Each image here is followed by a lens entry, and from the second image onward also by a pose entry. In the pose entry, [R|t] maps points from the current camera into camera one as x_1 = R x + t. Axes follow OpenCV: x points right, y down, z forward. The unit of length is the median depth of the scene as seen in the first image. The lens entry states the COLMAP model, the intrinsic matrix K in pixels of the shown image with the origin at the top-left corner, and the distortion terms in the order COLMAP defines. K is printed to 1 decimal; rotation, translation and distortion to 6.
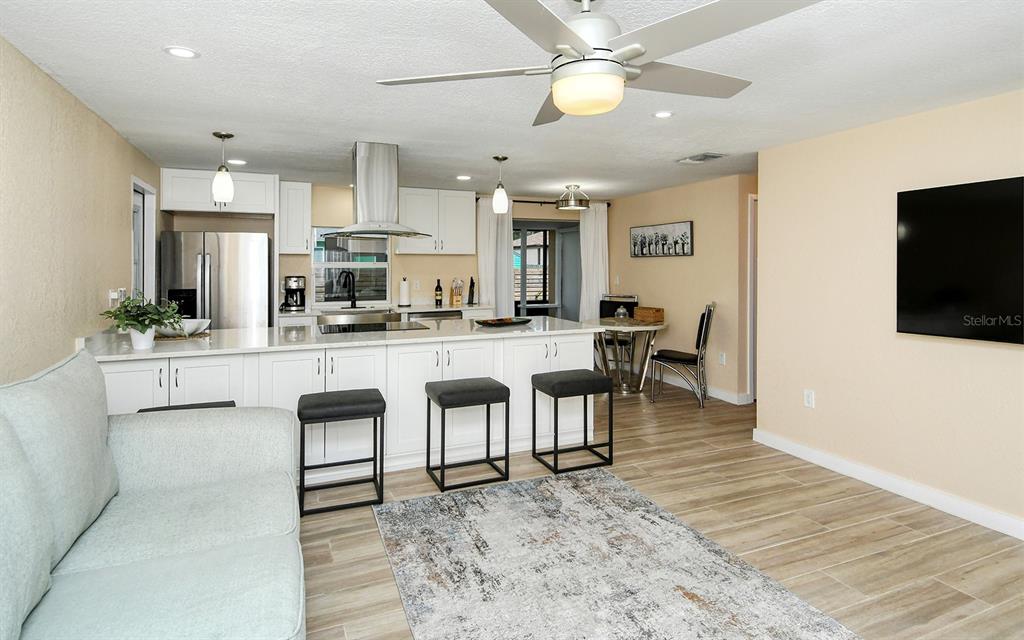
lens RADIAL K [[531.1, 0, 515.8], [0, 531.1, 233.9], [0, 0, 1]] dist [0.029814, -0.001328]
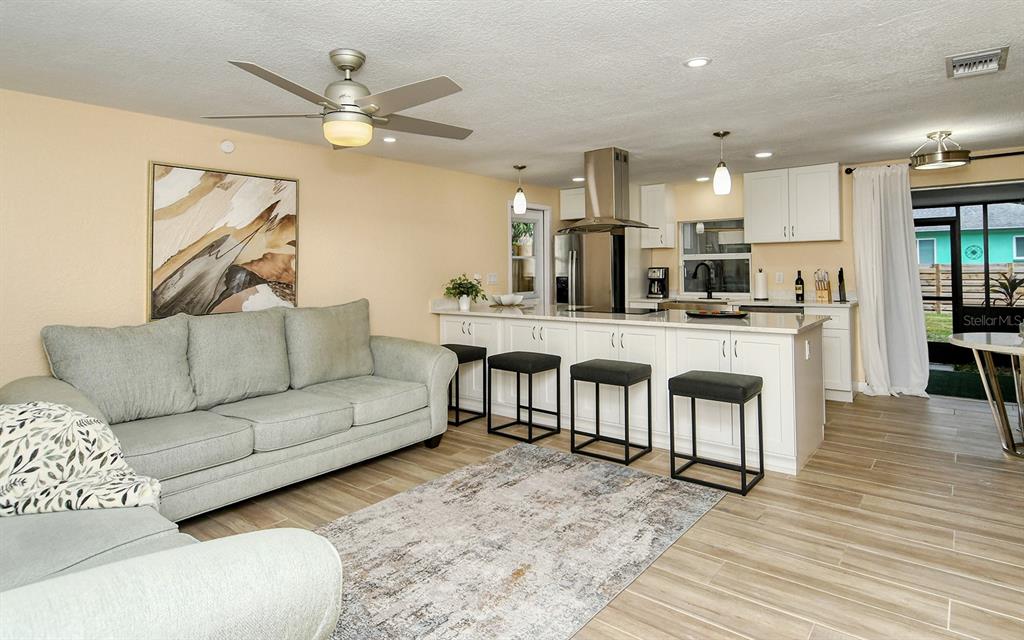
lens RADIAL K [[543.2, 0, 534.1], [0, 543.2, 276.0], [0, 0, 1]] dist [0.044870, -0.018421]
pose [[0.497621, 0.010405, -0.867332, 0.957521], [0.072917, 0.995887, 0.053782, 0.032210], [0.864324, -0.090006, 0.494816, 0.419129]]
